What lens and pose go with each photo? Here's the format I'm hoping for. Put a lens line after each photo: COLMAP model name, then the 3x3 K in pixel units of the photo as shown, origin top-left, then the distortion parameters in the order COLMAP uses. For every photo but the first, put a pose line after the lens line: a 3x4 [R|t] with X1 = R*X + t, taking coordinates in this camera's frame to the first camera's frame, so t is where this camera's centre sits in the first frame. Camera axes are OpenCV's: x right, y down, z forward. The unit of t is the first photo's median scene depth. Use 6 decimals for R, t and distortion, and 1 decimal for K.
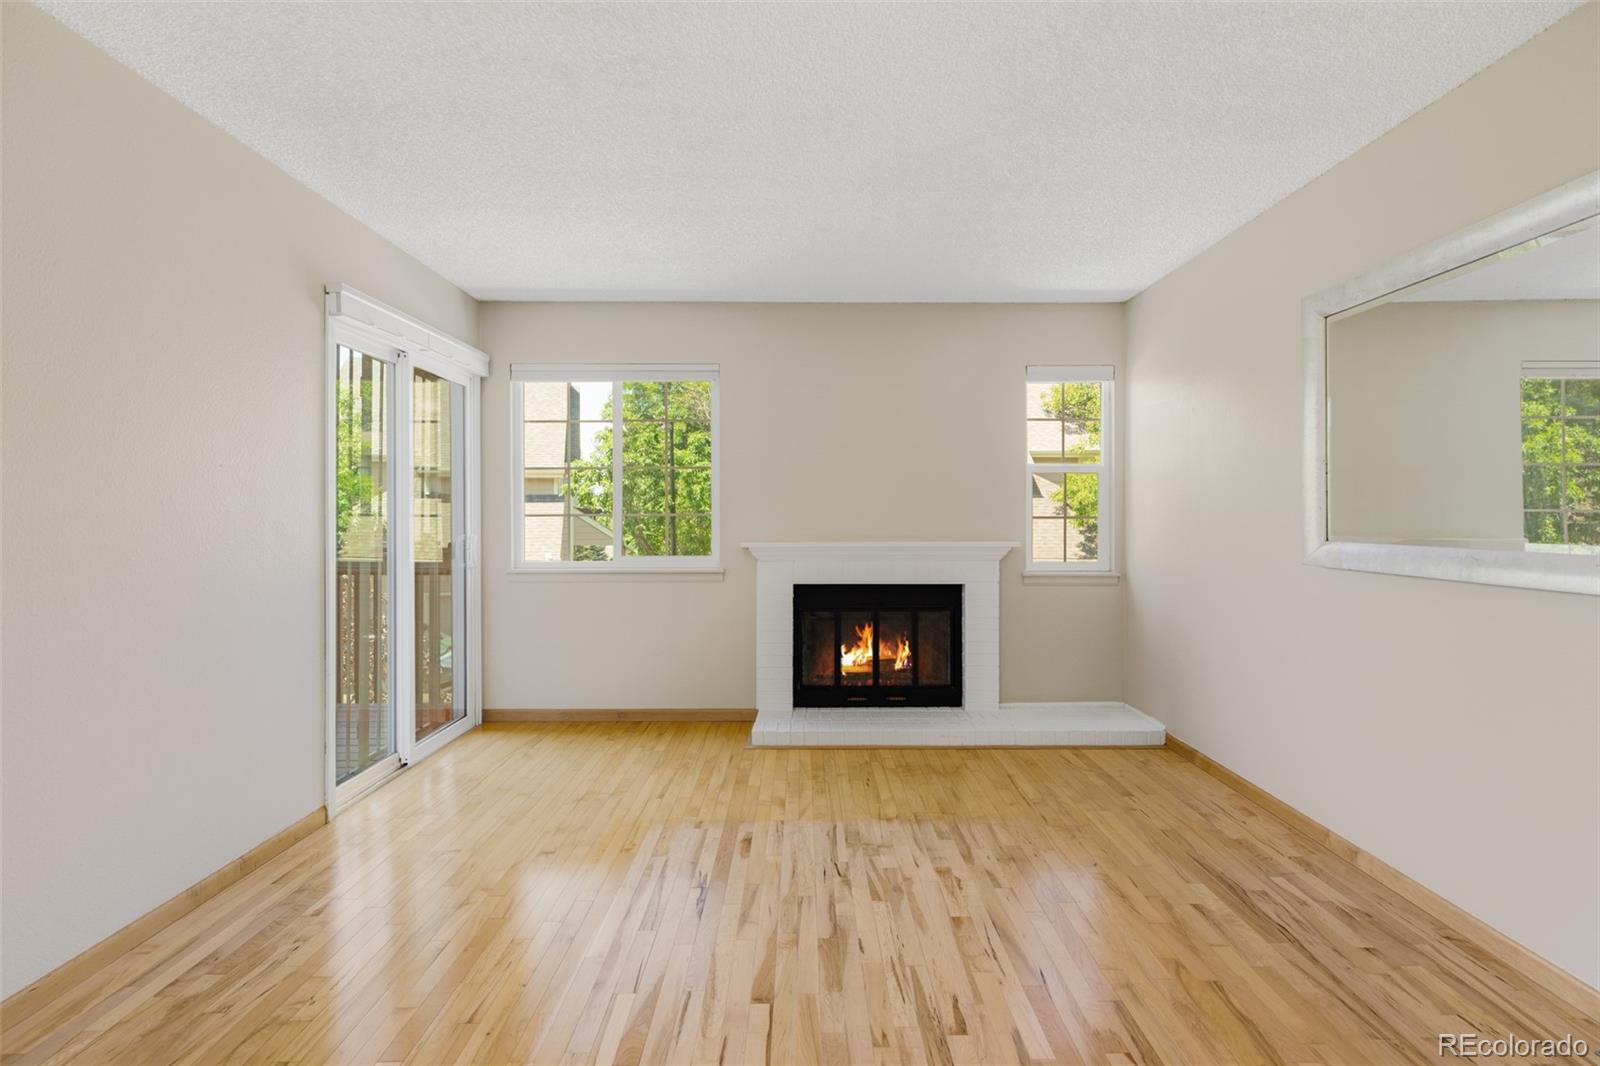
lens RADIAL K [[874.8, 0, 812.6], [0, 874.8, 519.7], [0, 0, 1]] dist [0.000701, 0.001594]
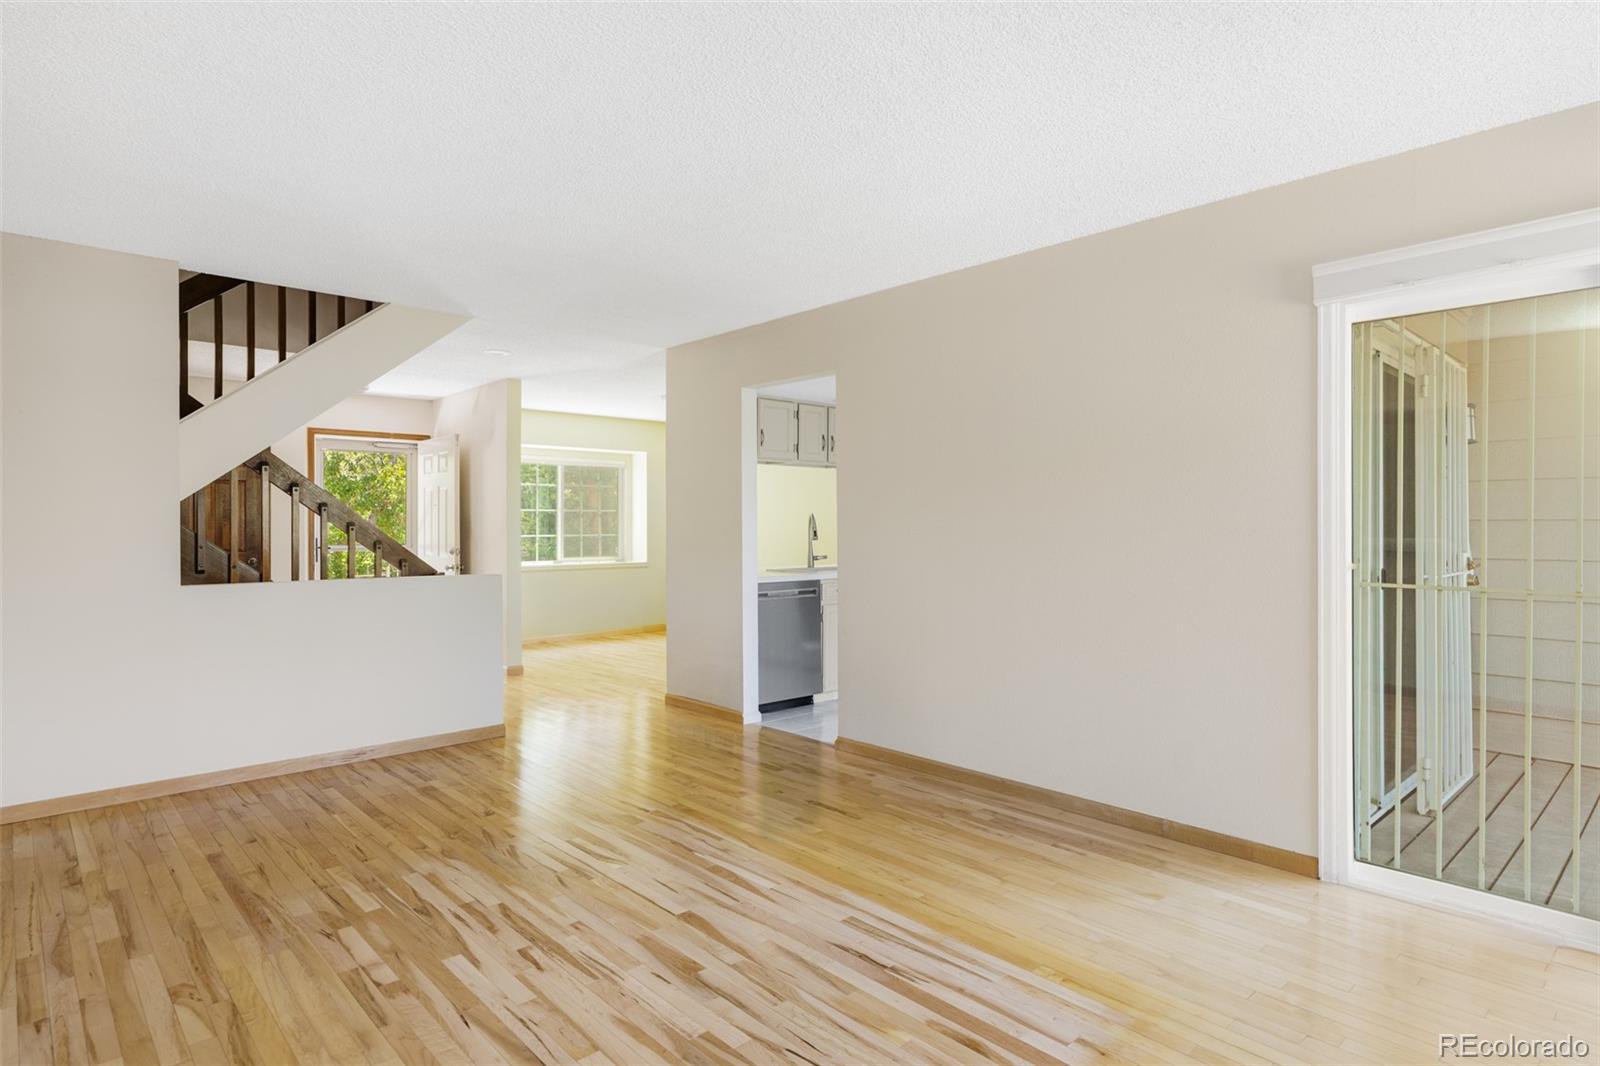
lens RADIAL K [[874.8, 0, 811.1], [0, 874.8, 528.0], [0, 0, 1]] dist [0.000701, 0.001594]
pose [[-0.742210, 0.005998, -0.670141, 0.643213], [0.000006, 0.999960, 0.008944, -0.021617], [0.670168, 0.006635, -0.742180, 2.034371]]
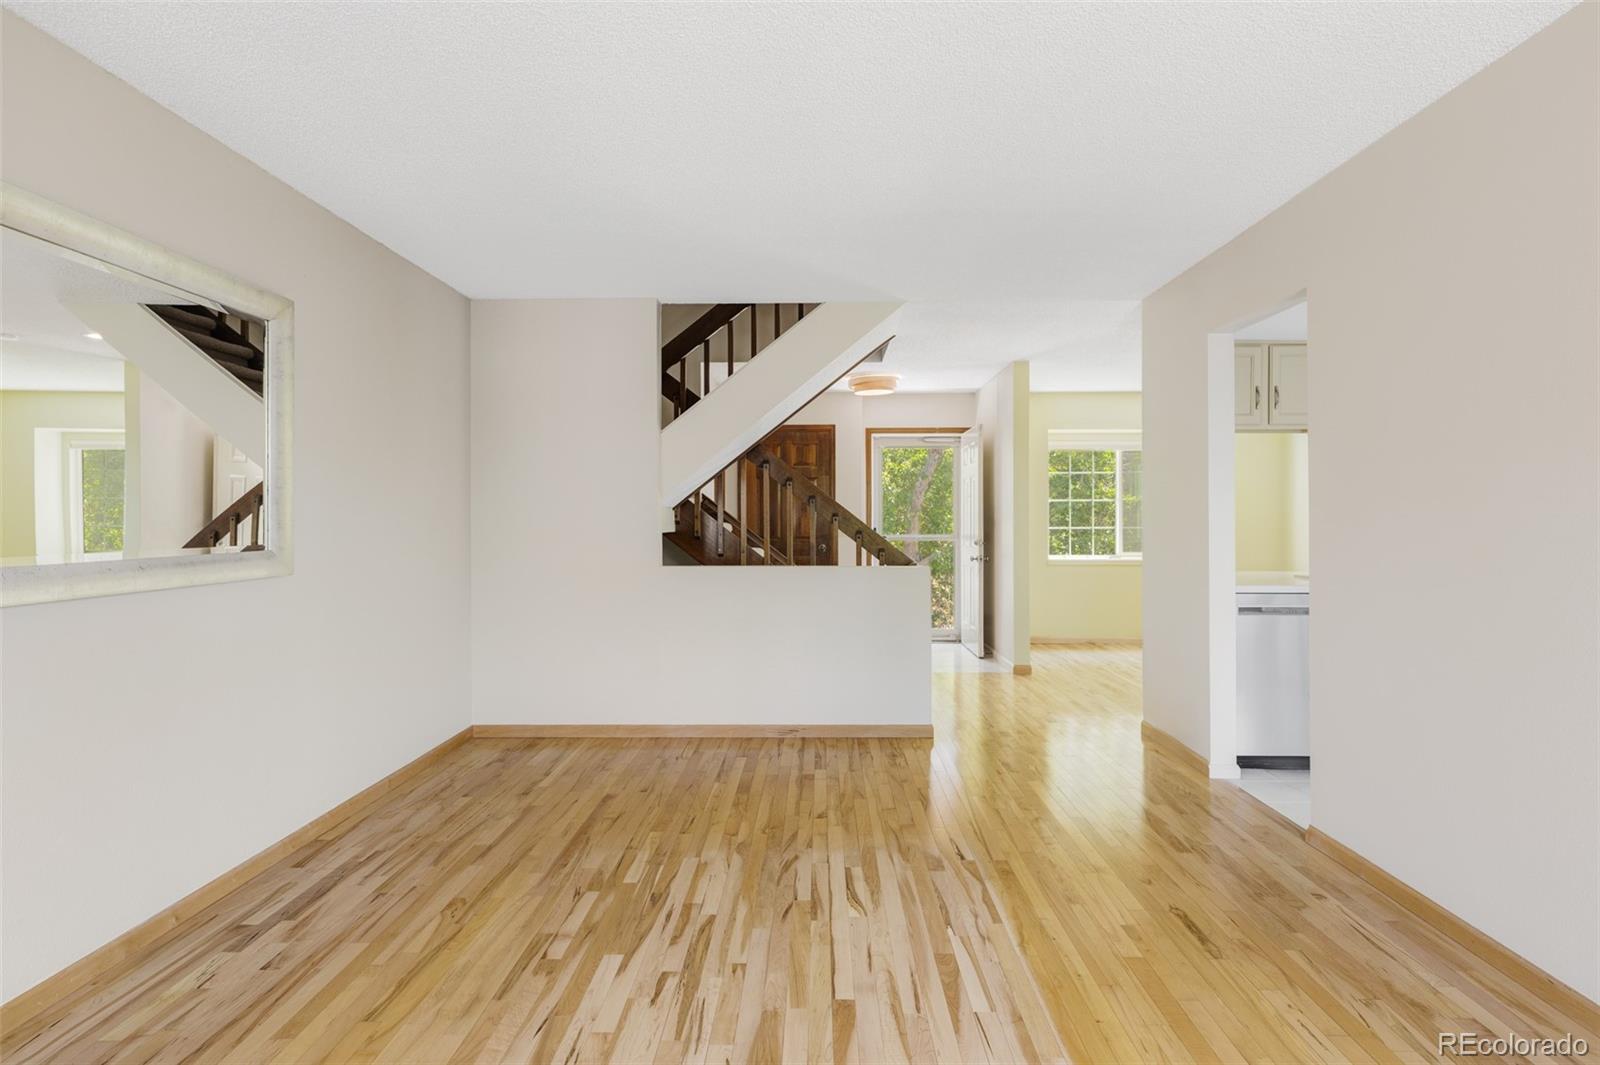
lens RADIAL K [[874.8, 0, 795.4], [0, 874.8, 525.8], [0, 0, 1]] dist [0.000701, 0.001594]
pose [[-0.999252, 0.003117, 0.038553, -0.042421], [0.003708, 0.999877, 0.015263, -0.018030], [-0.038501, 0.015394, -0.999140, 1.980984]]
